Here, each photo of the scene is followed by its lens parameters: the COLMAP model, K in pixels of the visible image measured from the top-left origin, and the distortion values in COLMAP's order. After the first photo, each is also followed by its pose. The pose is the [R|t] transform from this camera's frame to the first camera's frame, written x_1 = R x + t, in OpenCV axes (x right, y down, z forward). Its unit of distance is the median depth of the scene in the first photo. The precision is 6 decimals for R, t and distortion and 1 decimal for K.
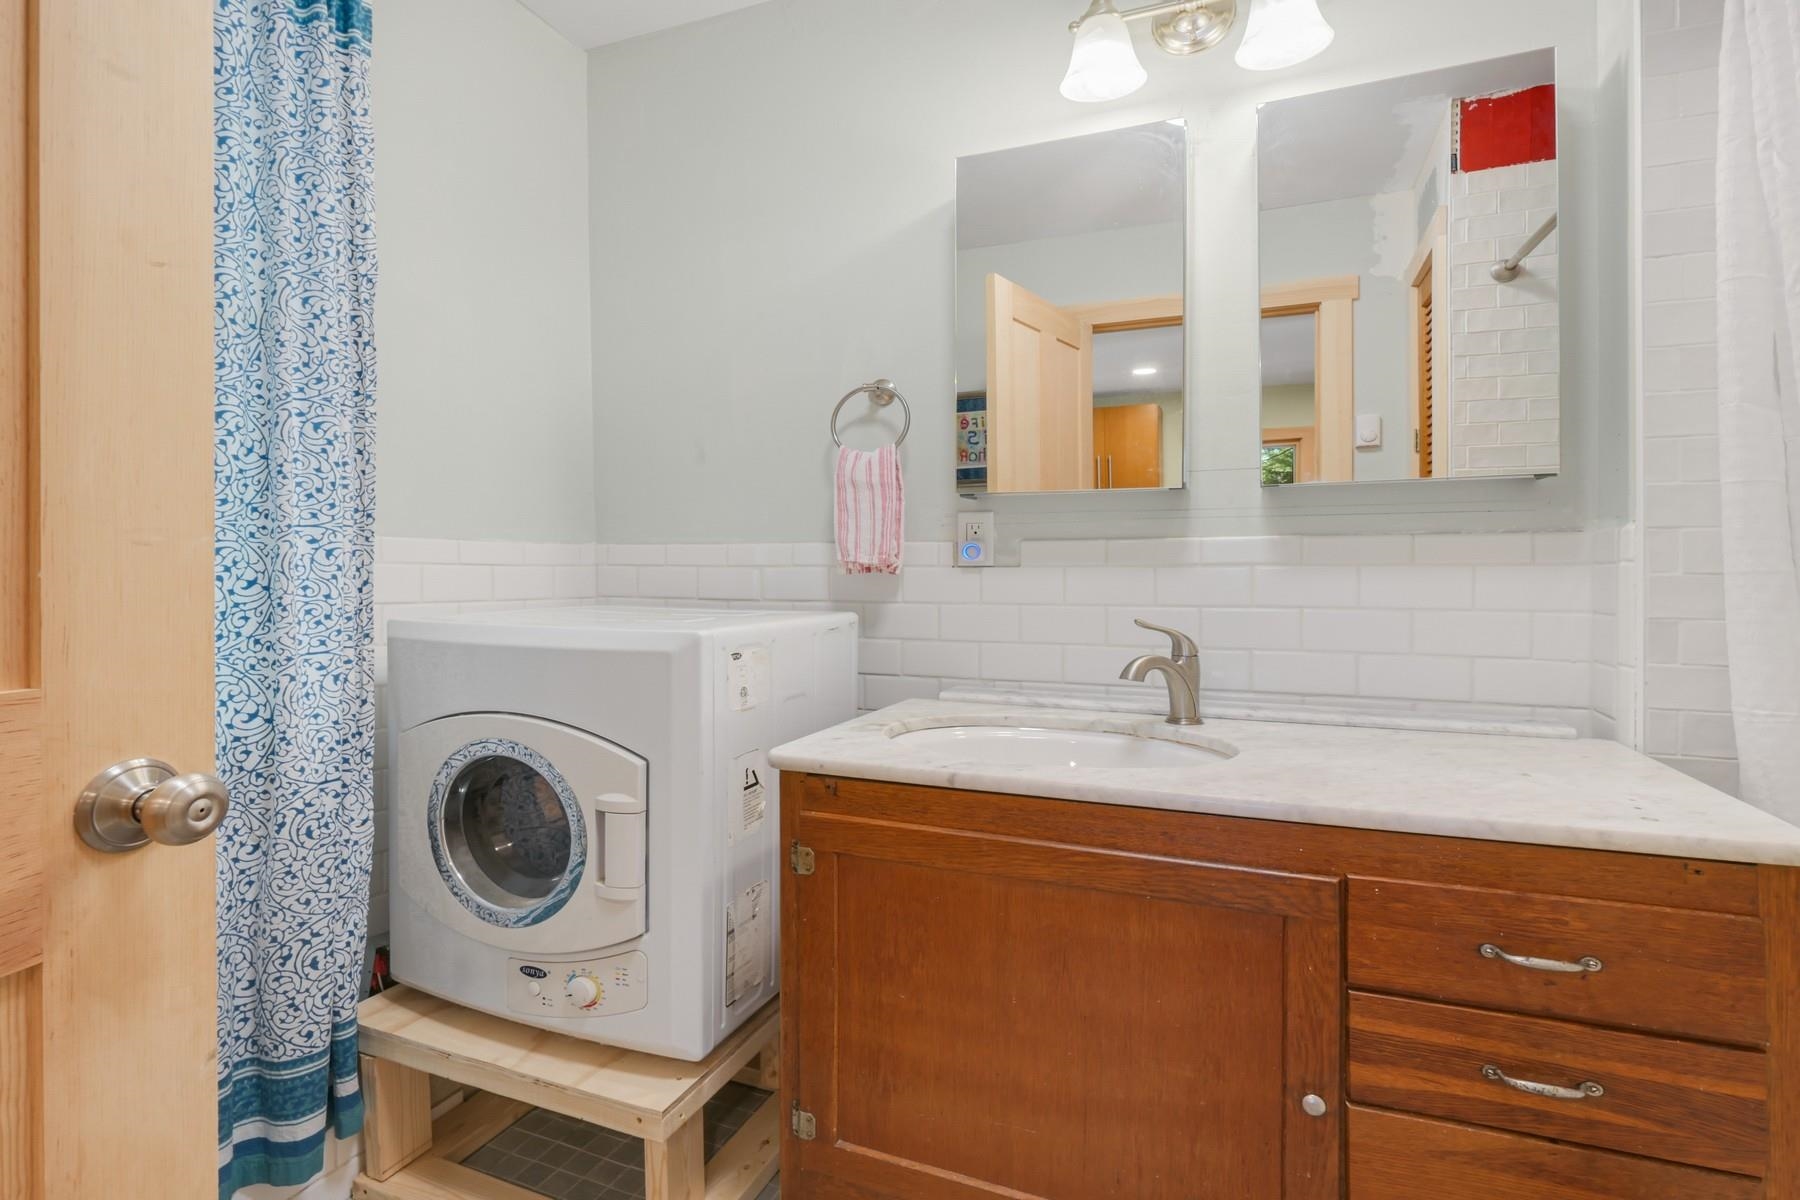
lens RADIAL K [[888.0, 0, 878.9], [0, 888.0, 568.4], [0, 0, 1]] dist [-0.001443, -0.004016]
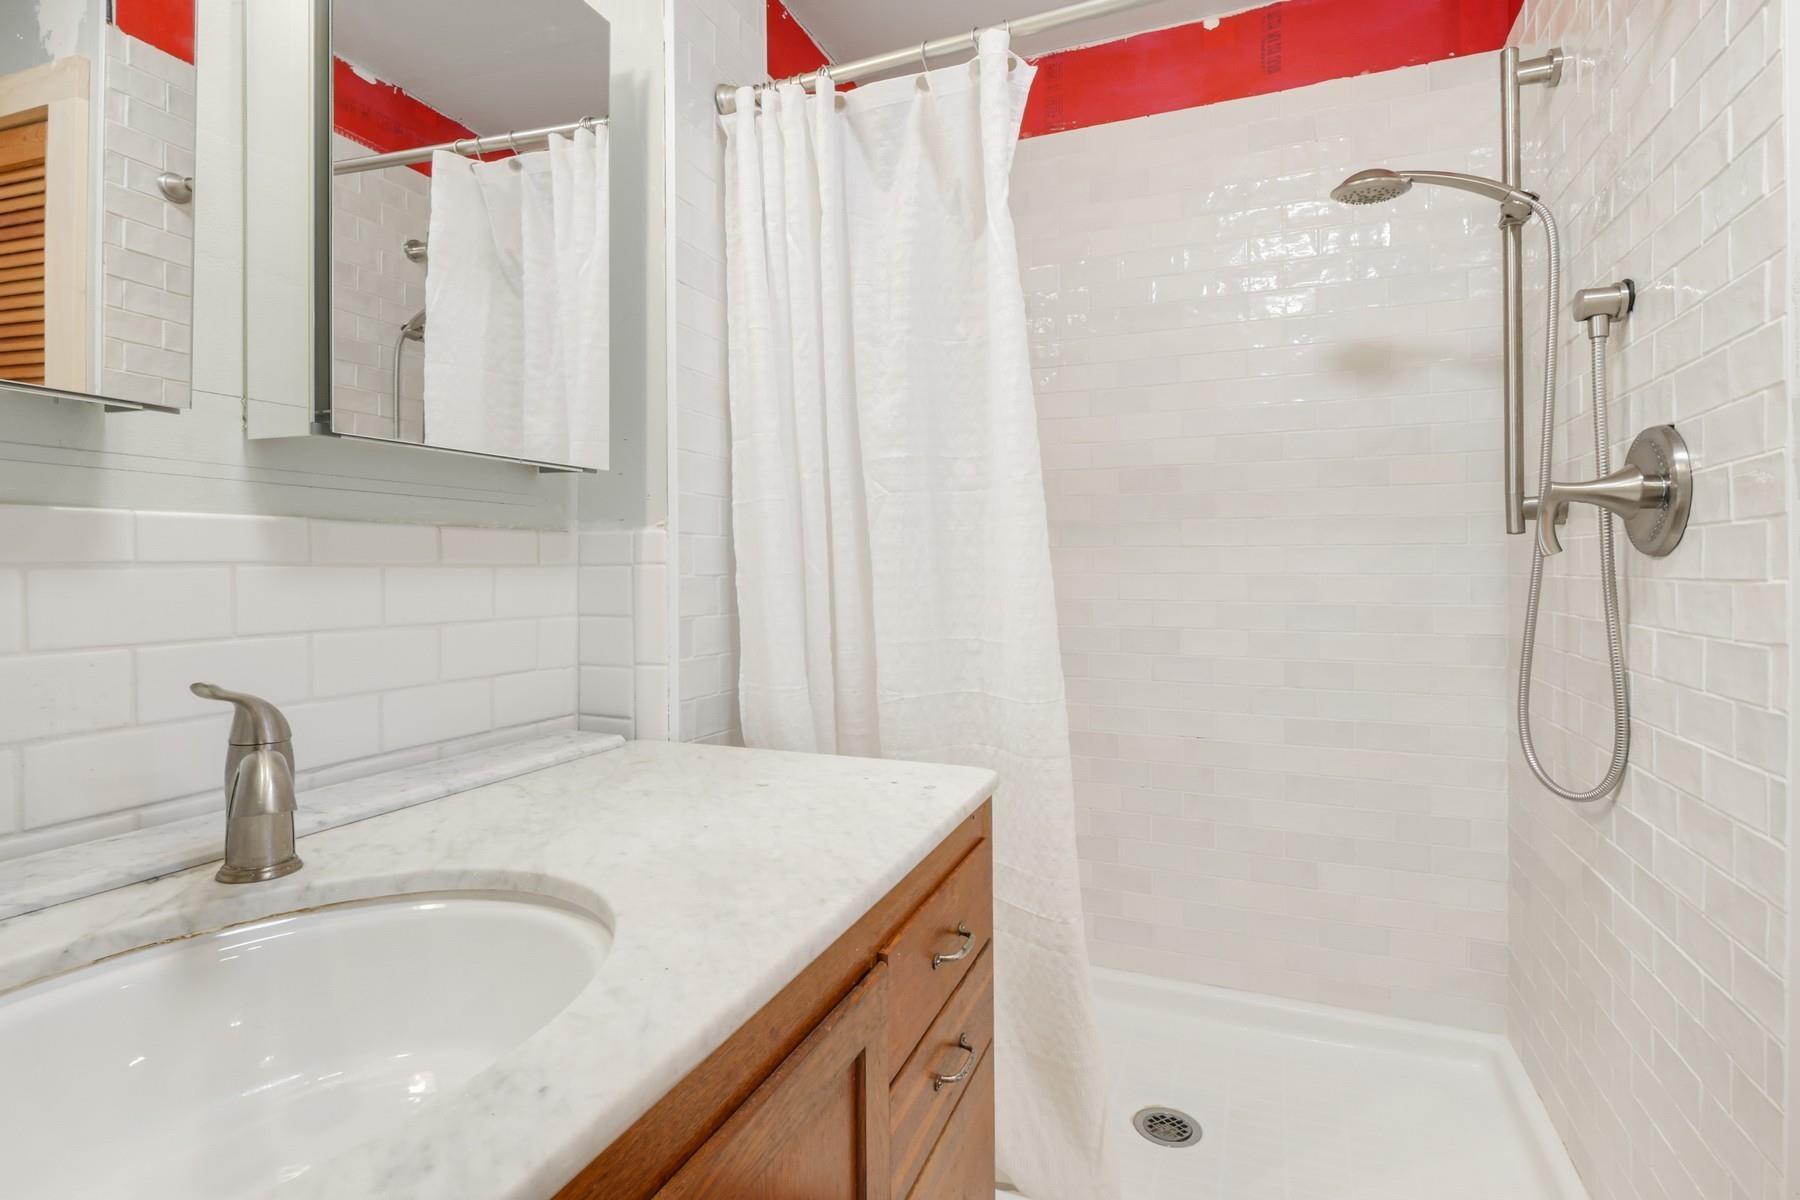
lens RADIAL K [[888.0, 0, 919.8], [0, 888.0, 561.6], [0, 0, 1]] dist [-0.001443, -0.004016]
pose [[-0.069001, 0.007347, 0.997590, -0.214334], [-0.004201, 0.999962, -0.007655, -0.003983], [-0.997608, -0.004719, -0.068967, 0.725165]]
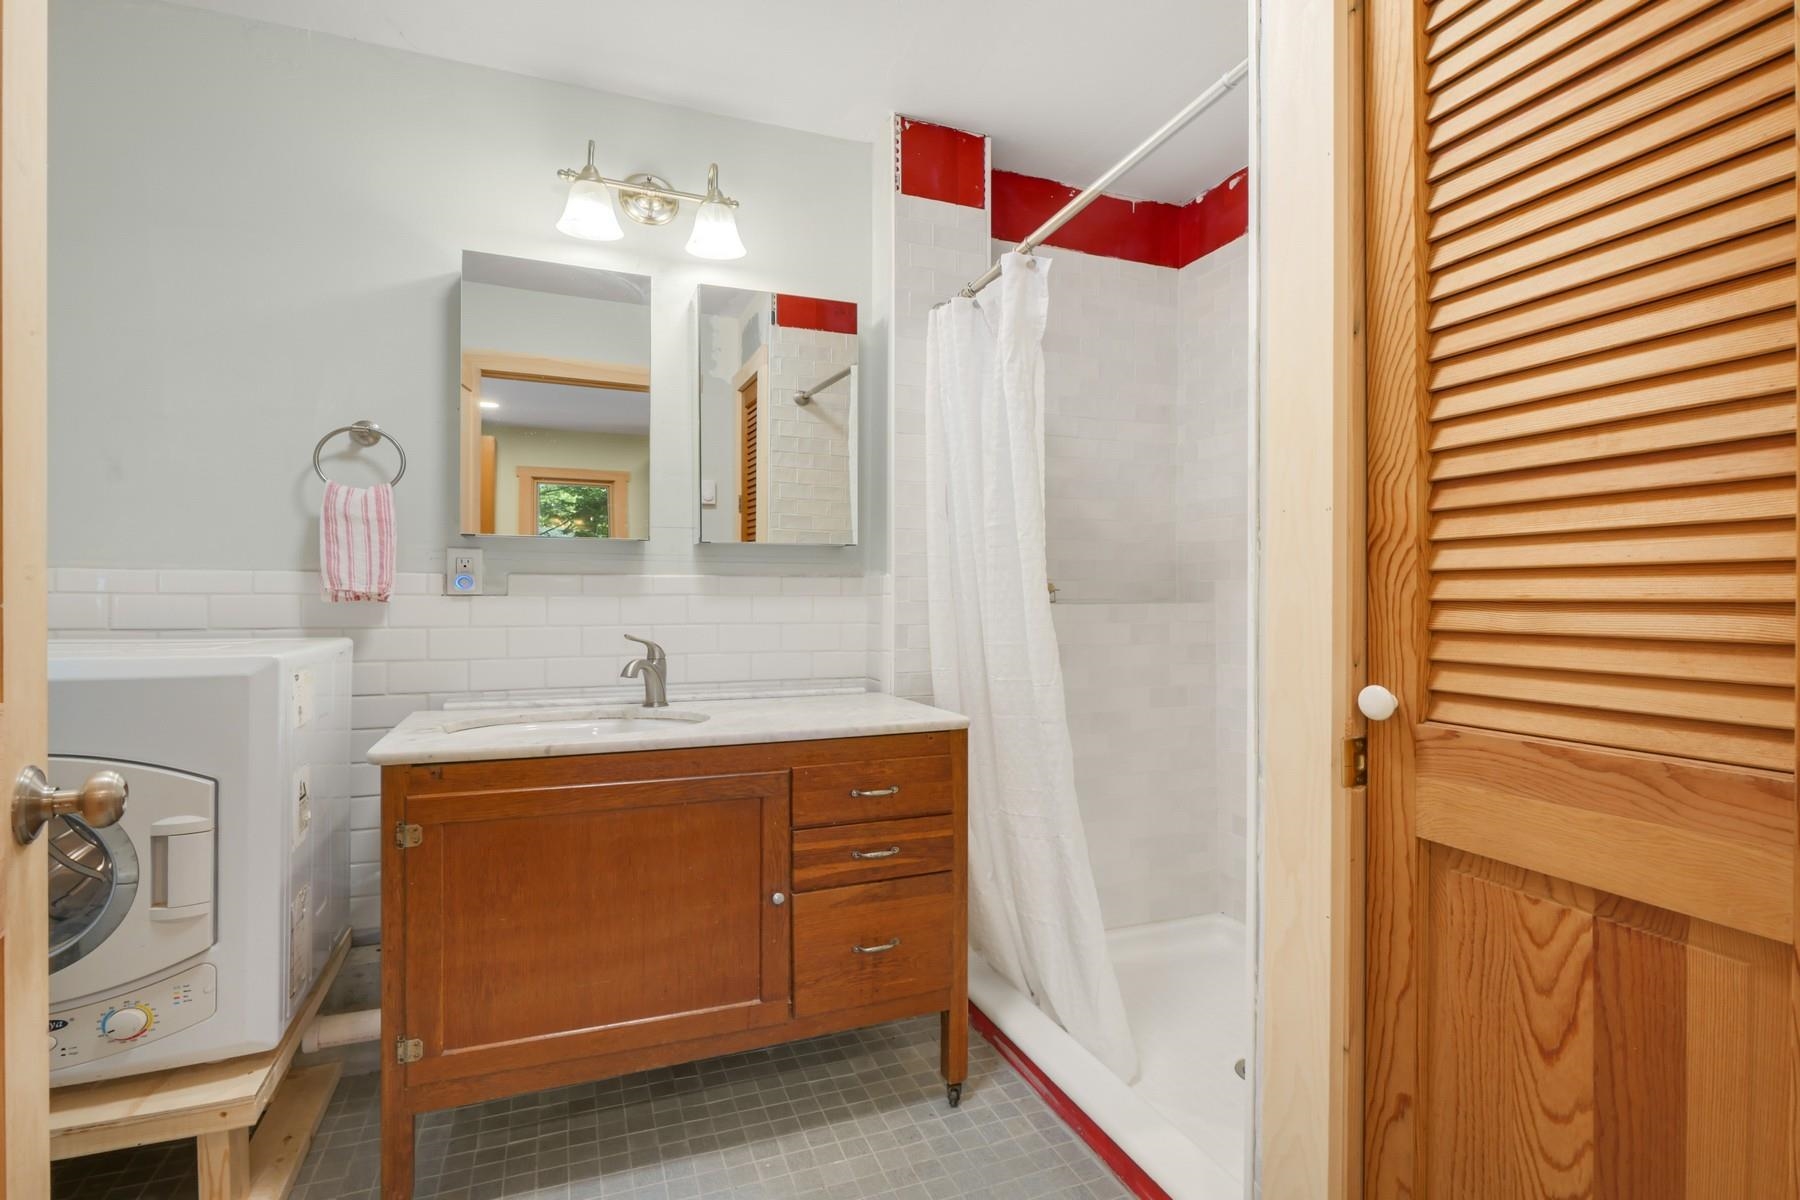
lens RADIAL K [[888.0, 0, 892.8], [0, 888.0, 585.4], [0, 0, 1]] dist [-0.001443, -0.004016]
pose [[0.708709, 0.011430, 0.705409, -0.434789], [-0.004134, 0.999919, -0.012049, -0.004671], [-0.705489, 0.005623, 0.708698, -0.308987]]
